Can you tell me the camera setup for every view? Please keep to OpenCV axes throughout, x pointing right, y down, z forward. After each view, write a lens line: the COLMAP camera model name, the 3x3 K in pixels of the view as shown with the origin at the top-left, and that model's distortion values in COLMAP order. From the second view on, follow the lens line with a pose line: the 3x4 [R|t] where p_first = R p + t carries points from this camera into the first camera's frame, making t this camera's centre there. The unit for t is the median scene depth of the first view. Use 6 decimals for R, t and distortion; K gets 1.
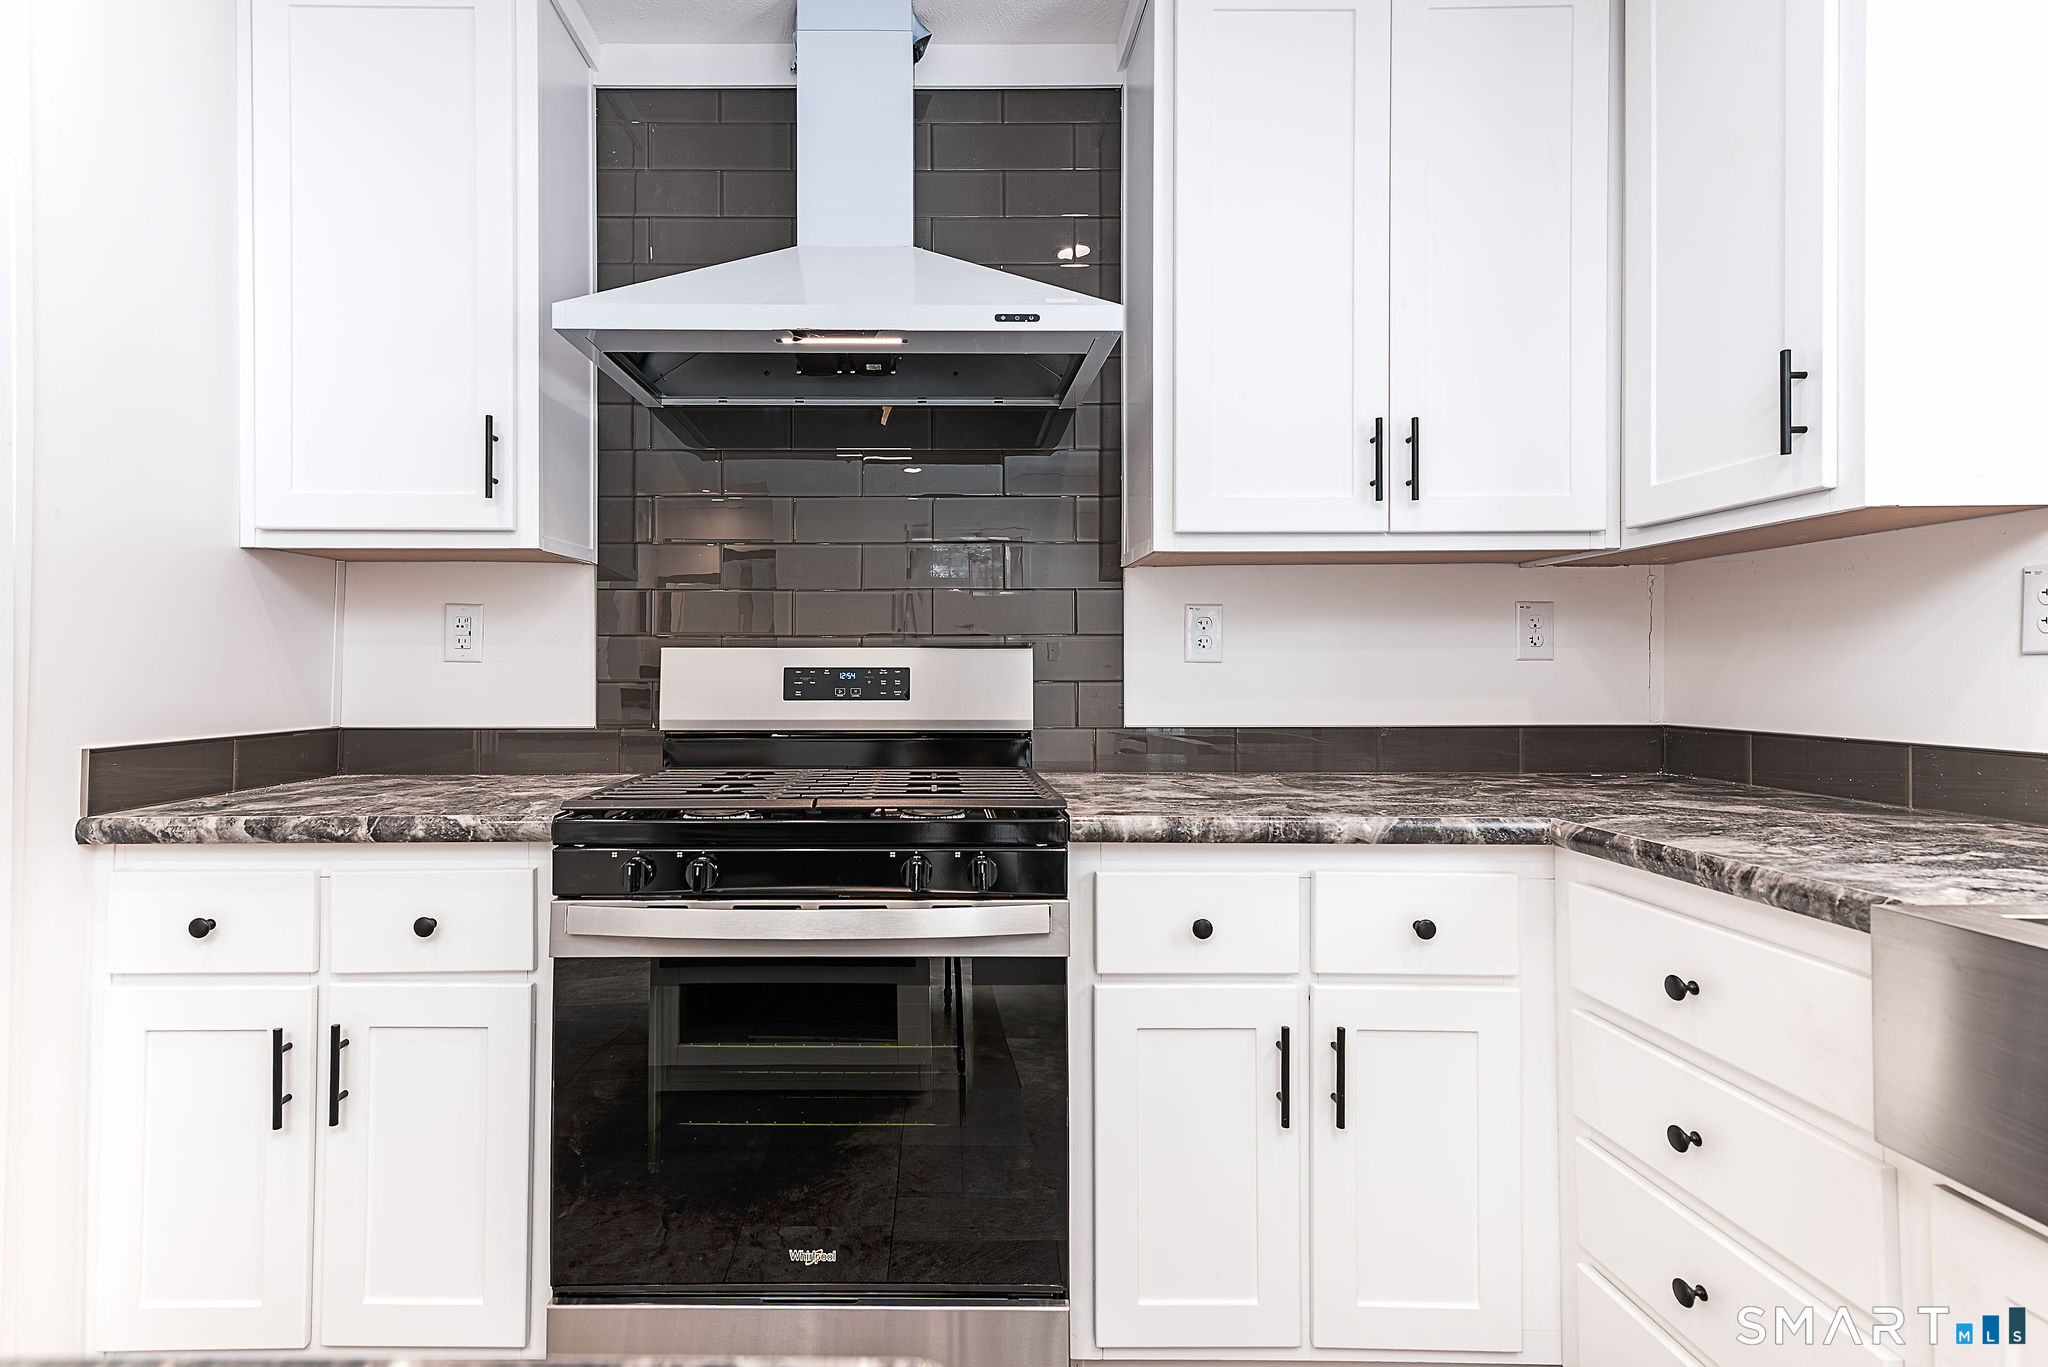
lens RADIAL K [[940.3, 0, 939.5], [0, 940.3, 663.4], [0, 0, 1]] dist [0.019873, -0.002401]
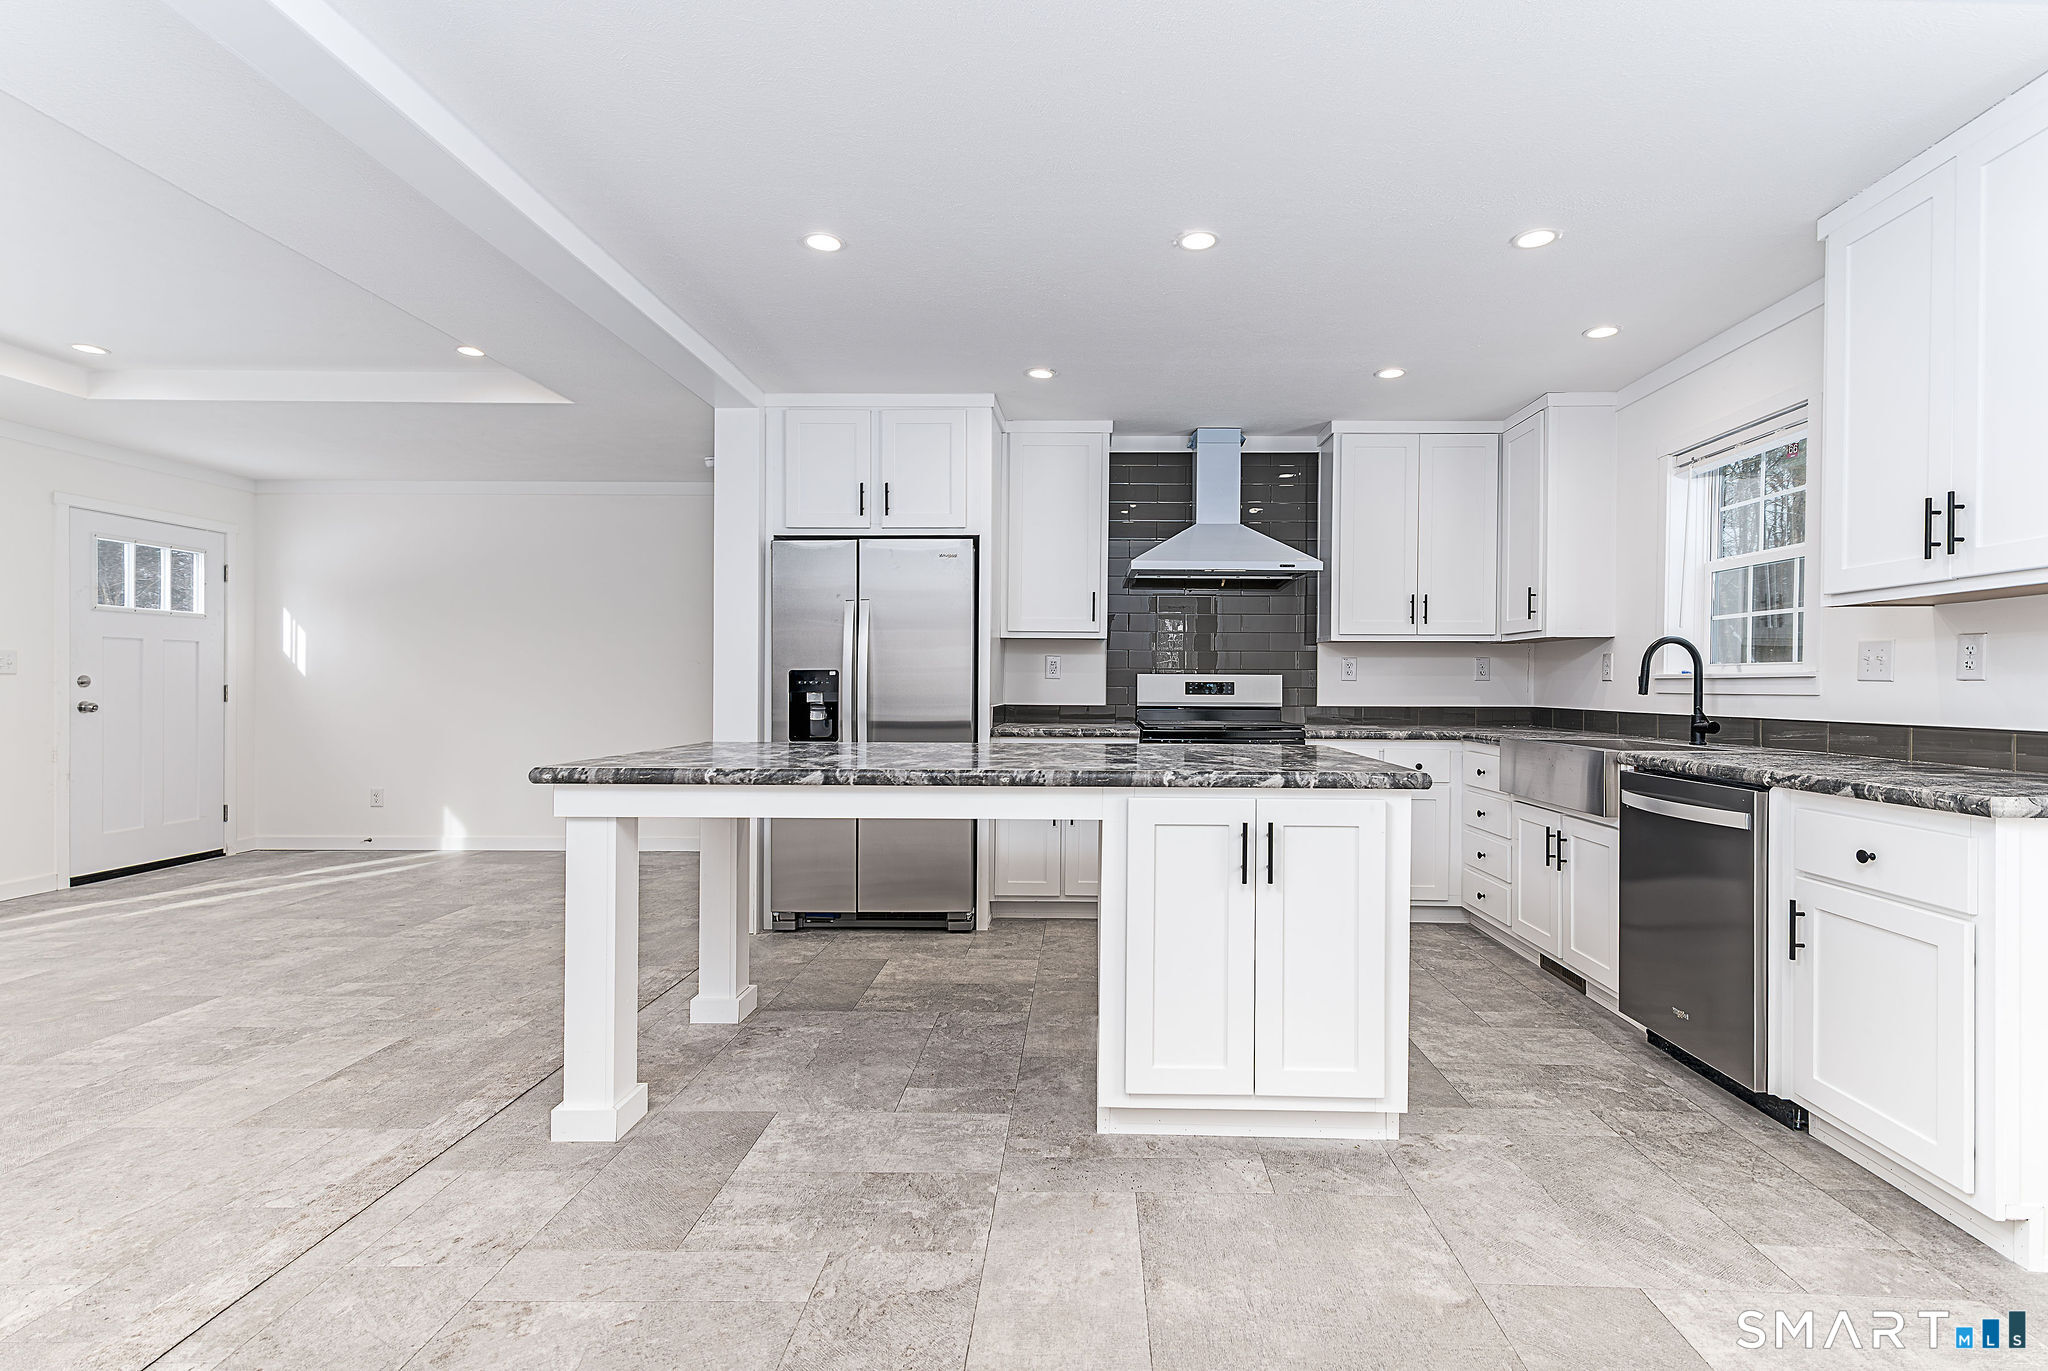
lens RADIAL K [[940.3, 0, 1078.1], [0, 940.3, 698.6], [0, 0, 1]] dist [0.019873, -0.002401]
pose [[0.999953, 0.007412, -0.006308, -0.501660], [-0.007261, 0.999695, 0.023622, -0.010110], [0.006481, -0.023575, 0.999701, -1.782554]]
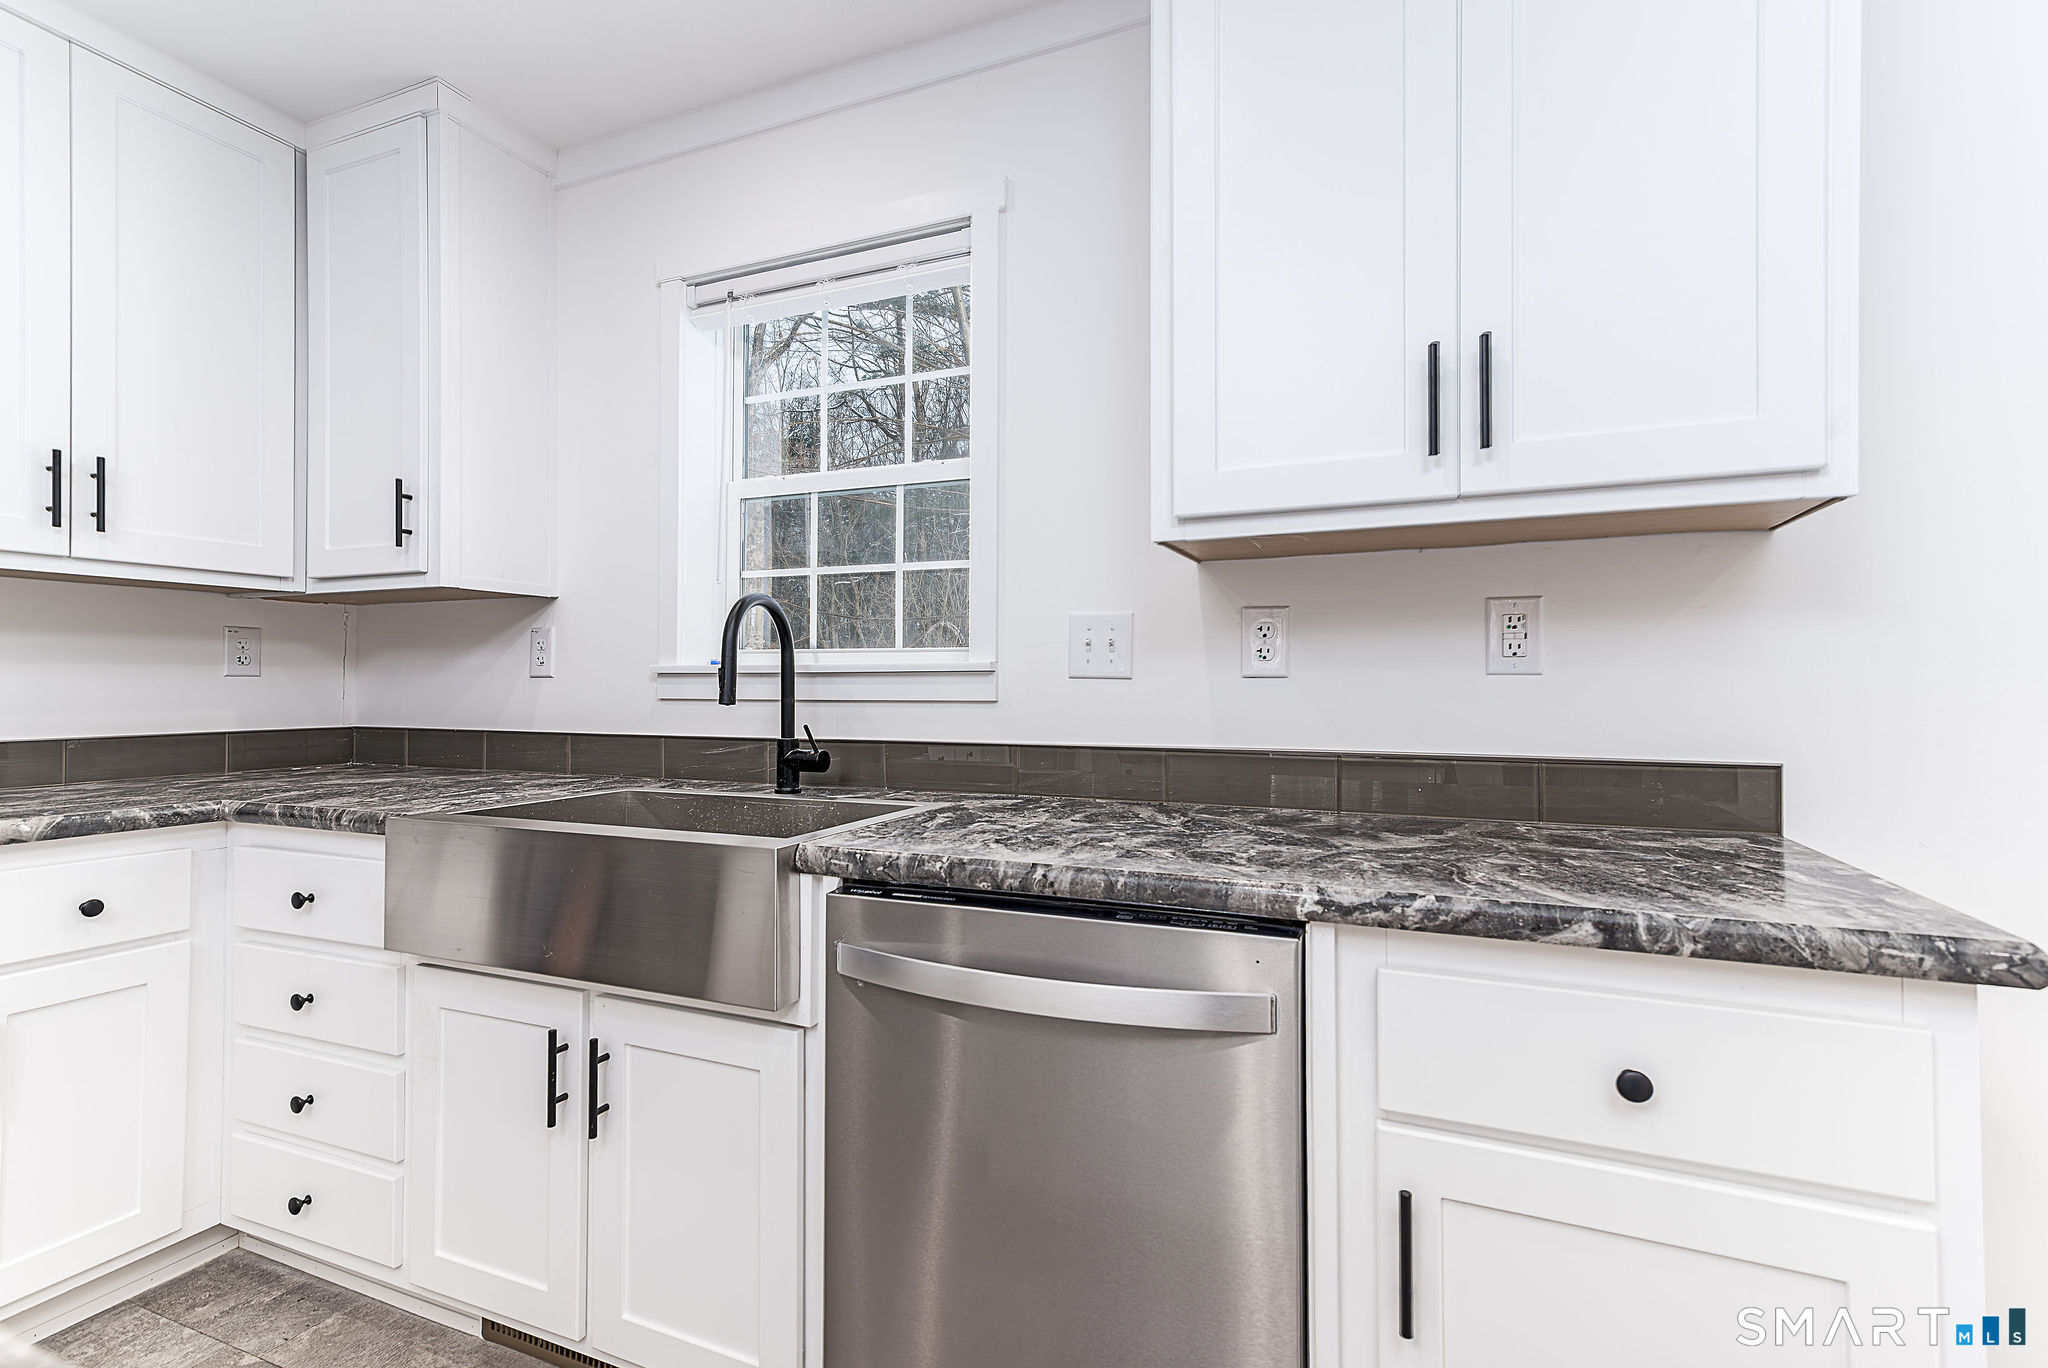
lens RADIAL K [[940.3, 0, 1022.5], [0, 940.3, 678.2], [0, 0, 1]] dist [0.019873, -0.002401]
pose [[0.385363, 0.011149, 0.922698, -0.109163], [-0.010734, 0.999914, -0.007599, -0.003464], [-0.922703, -0.006976, 0.385449, -0.416859]]
